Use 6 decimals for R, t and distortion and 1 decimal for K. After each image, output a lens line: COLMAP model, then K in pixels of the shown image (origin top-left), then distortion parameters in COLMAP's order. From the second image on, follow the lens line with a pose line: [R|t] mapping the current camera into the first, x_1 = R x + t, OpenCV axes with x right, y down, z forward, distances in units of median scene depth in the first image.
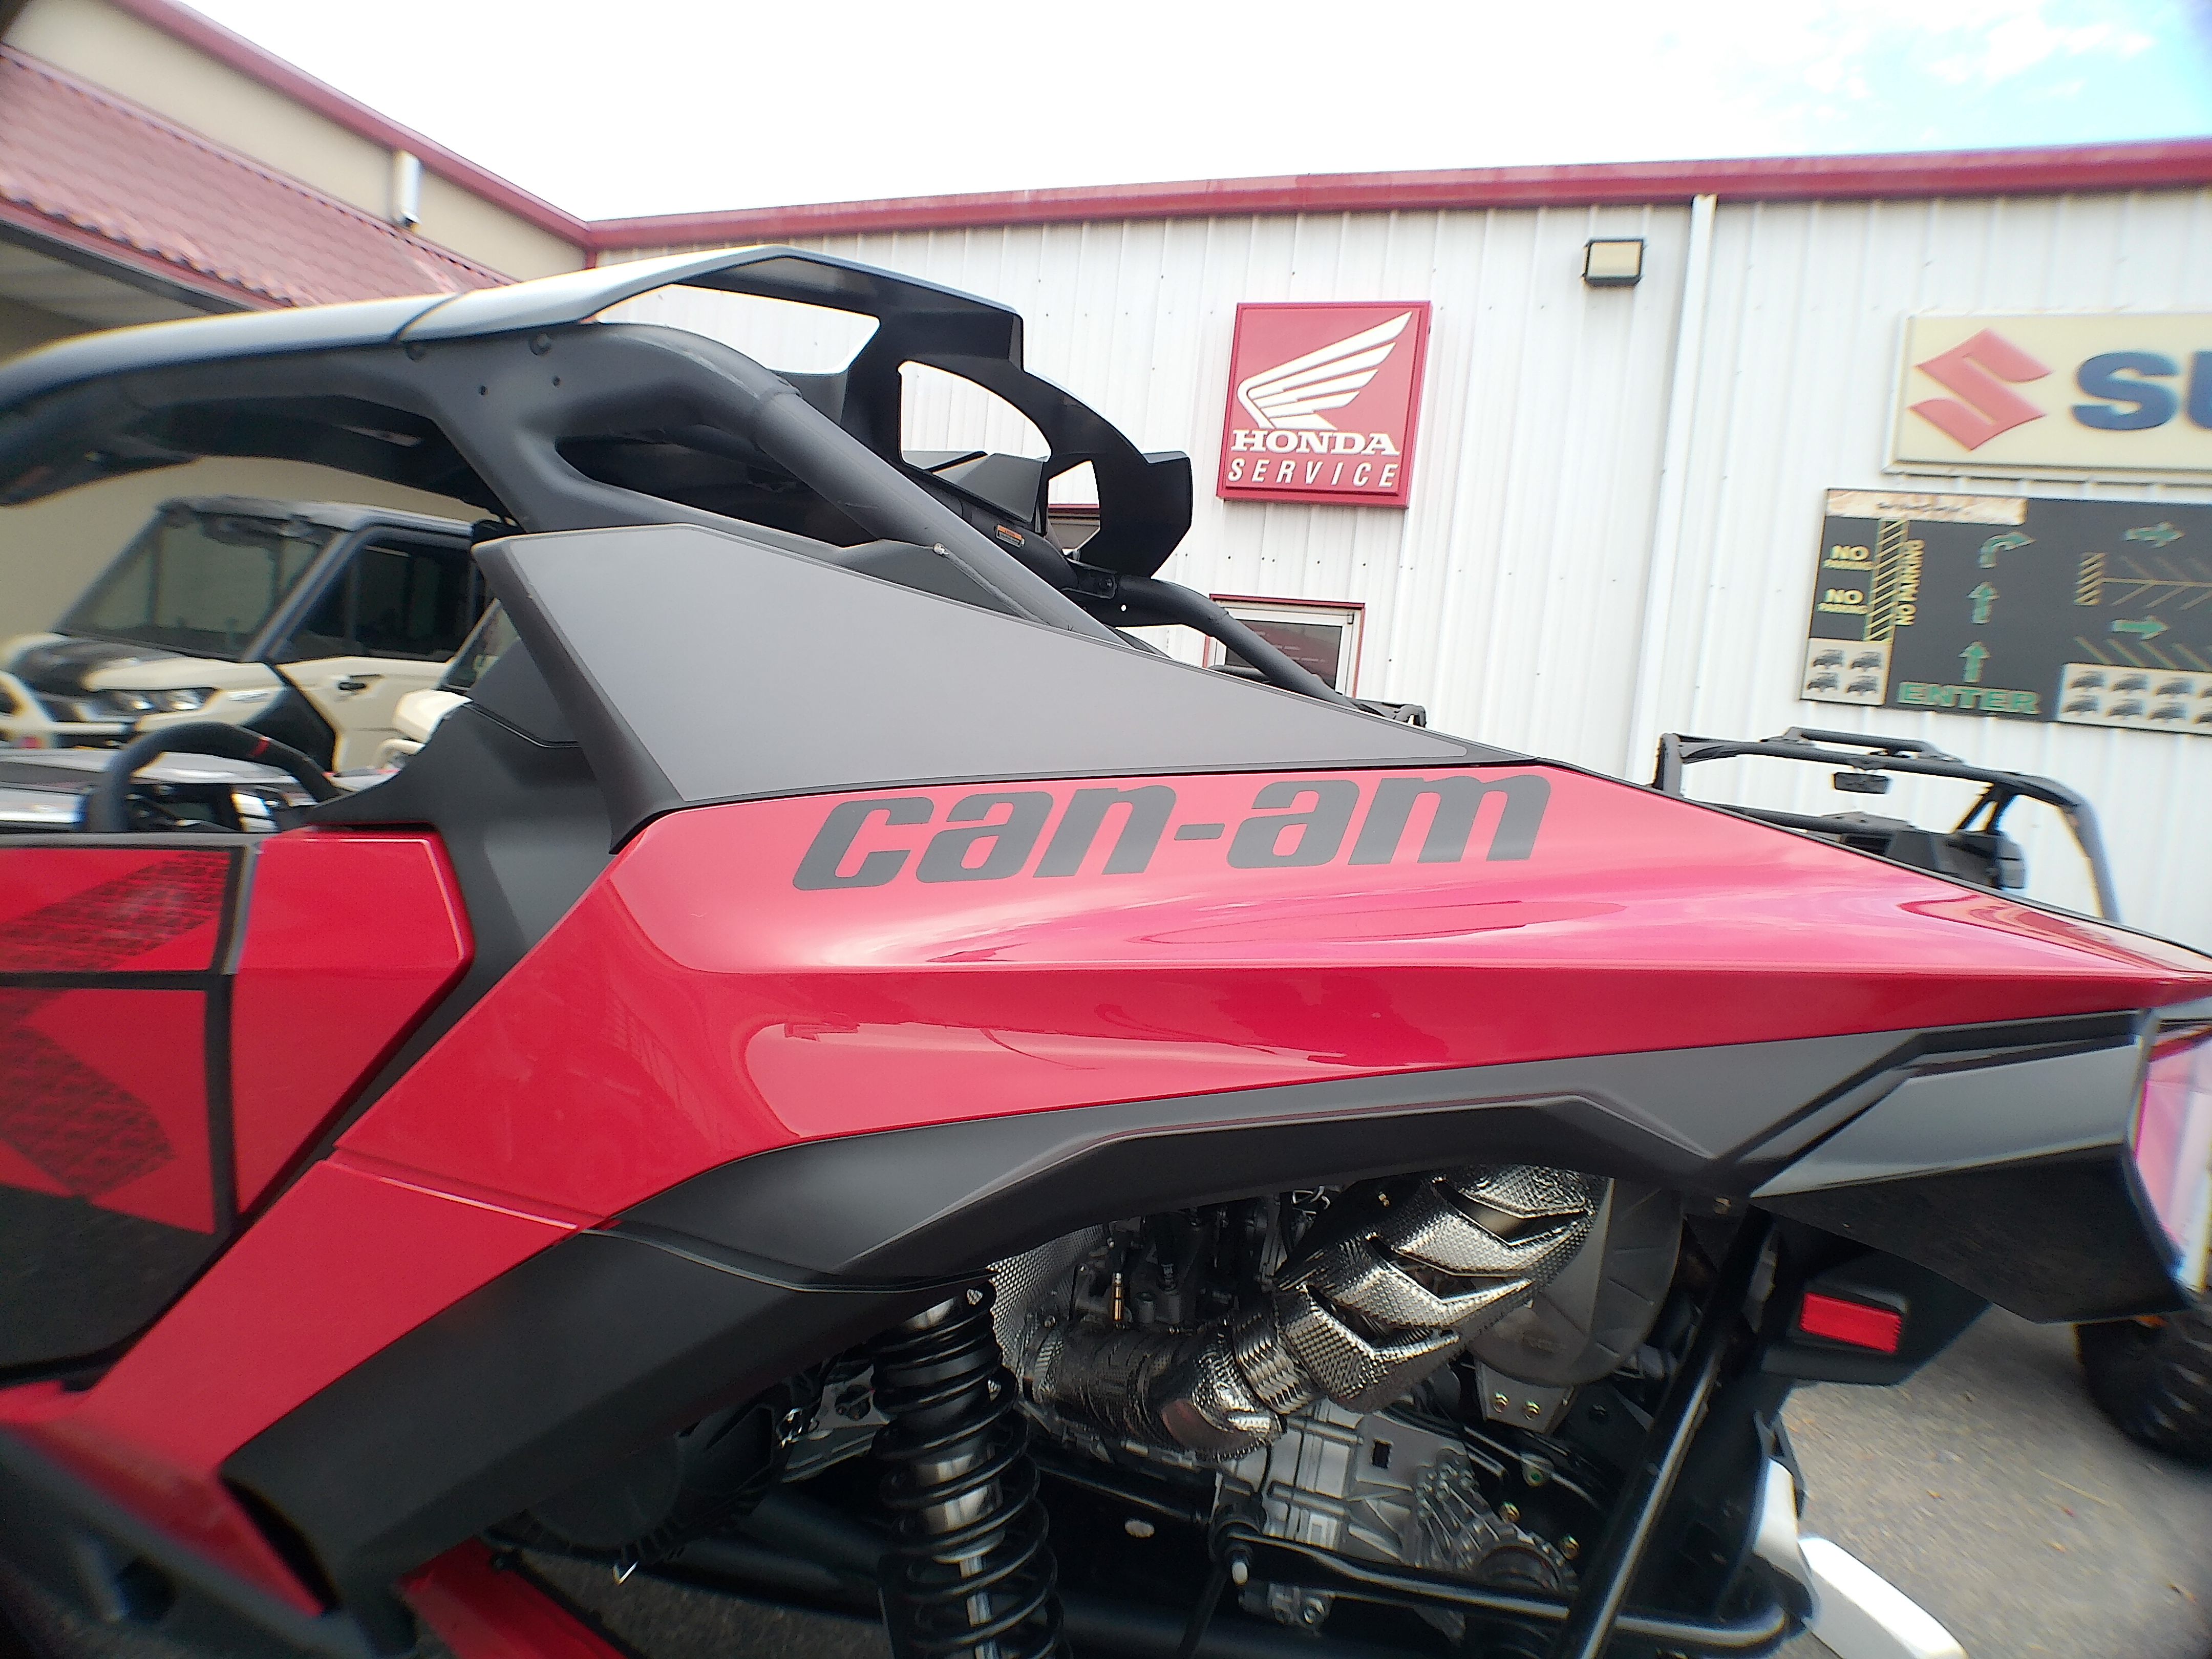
lens RADIAL K [[1345.8, 0, 1082.7], [0, 1345.8, 820.8], [0, 0, 1]] dist [-0.022929, -0.001658]
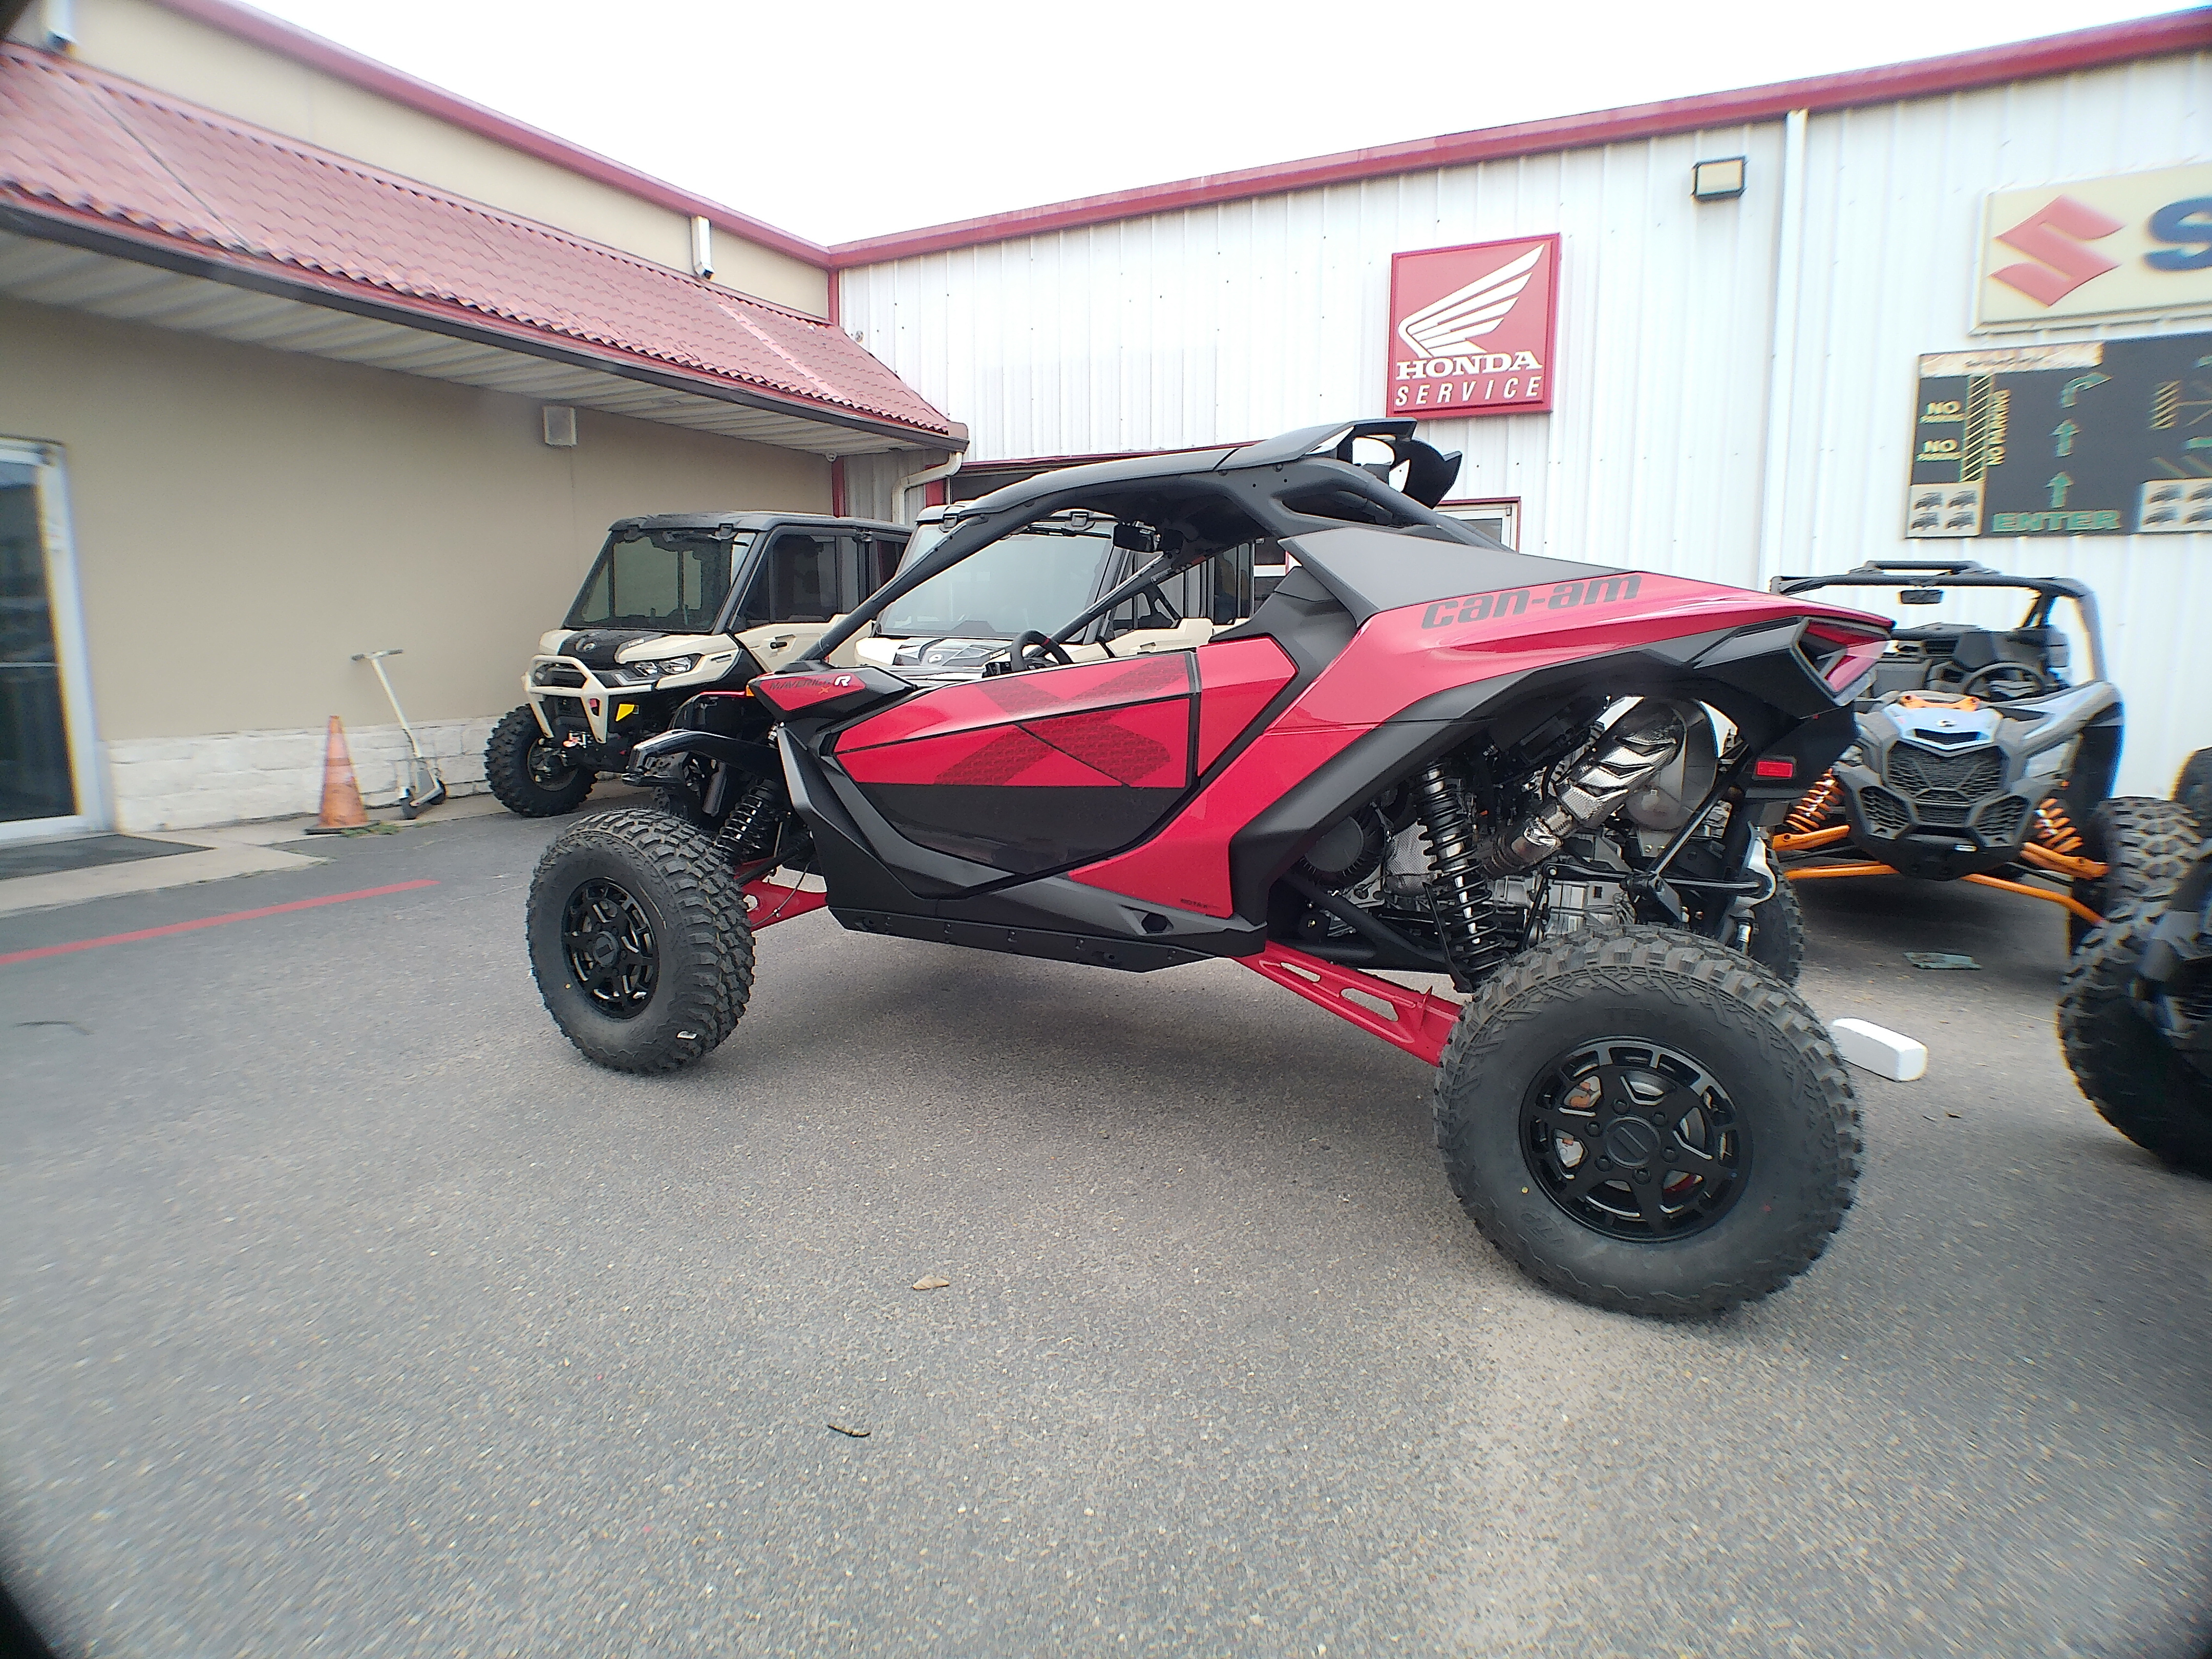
lens RADIAL K [[1266.7, 0, 1106.0], [0, 1266.7, 829.5], [0, 0, 1]] dist [-0.015134, 0.001107]
pose [[0.989736, -0.084983, -0.114898, -0.059577], [0.093328, 0.993220, 0.069307, 0.022629], [0.108229, -0.079319, 0.990957, -0.207127]]
